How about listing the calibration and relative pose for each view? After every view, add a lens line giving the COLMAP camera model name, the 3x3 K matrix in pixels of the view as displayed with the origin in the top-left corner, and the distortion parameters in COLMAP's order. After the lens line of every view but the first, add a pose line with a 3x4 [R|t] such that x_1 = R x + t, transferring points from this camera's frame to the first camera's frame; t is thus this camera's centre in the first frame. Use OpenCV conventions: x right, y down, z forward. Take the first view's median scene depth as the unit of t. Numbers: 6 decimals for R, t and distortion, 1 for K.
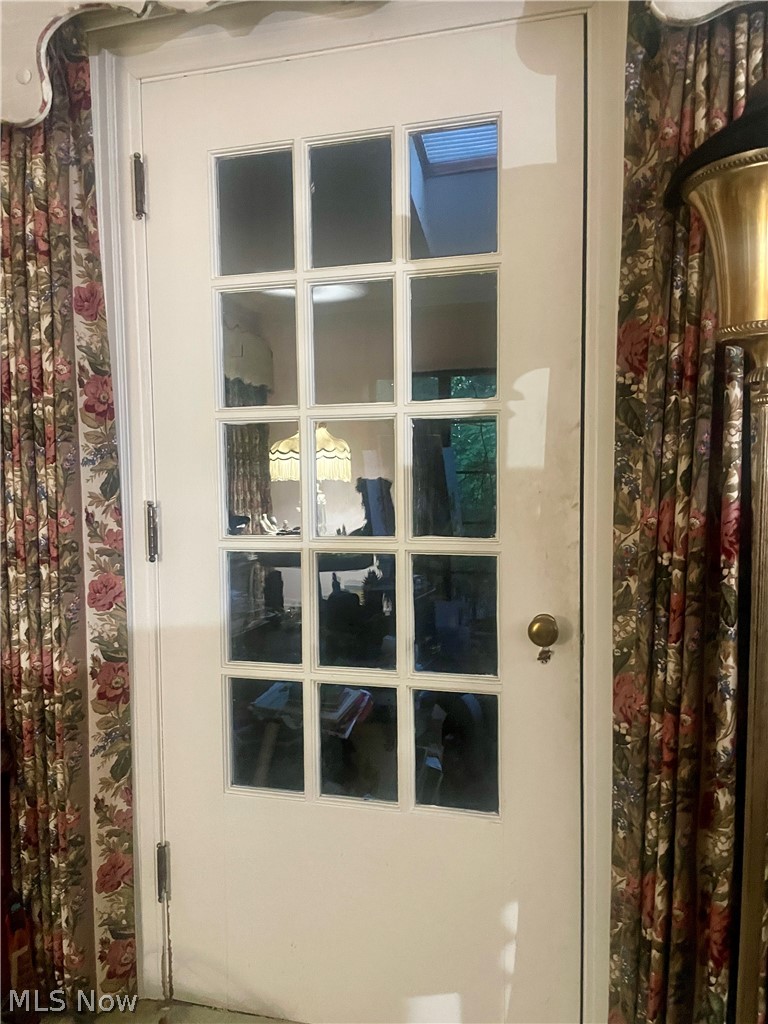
lens RADIAL K [[781.5, 0, 384.0], [0, 781.5, 512.0], [0, 0, 1]] dist [0.081070, -0.099359]
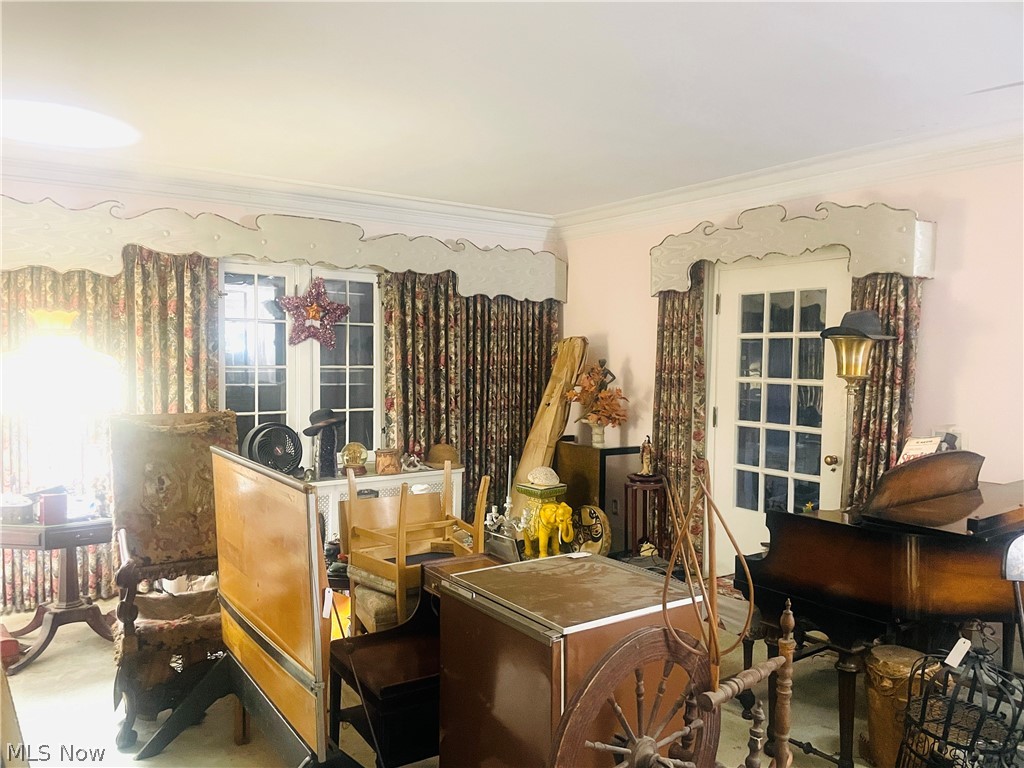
lens RADIAL K [[781.5, 0, 512.0], [0, 781.5, 384.0], [0, 0, 1]] dist [0.081070, -0.099359]
pose [[0.780538, 0.050791, -0.623042, 0.985346], [-0.061915, 0.998074, 0.003798, -0.064991], [0.622035, 0.035611, 0.782179, -1.867741]]
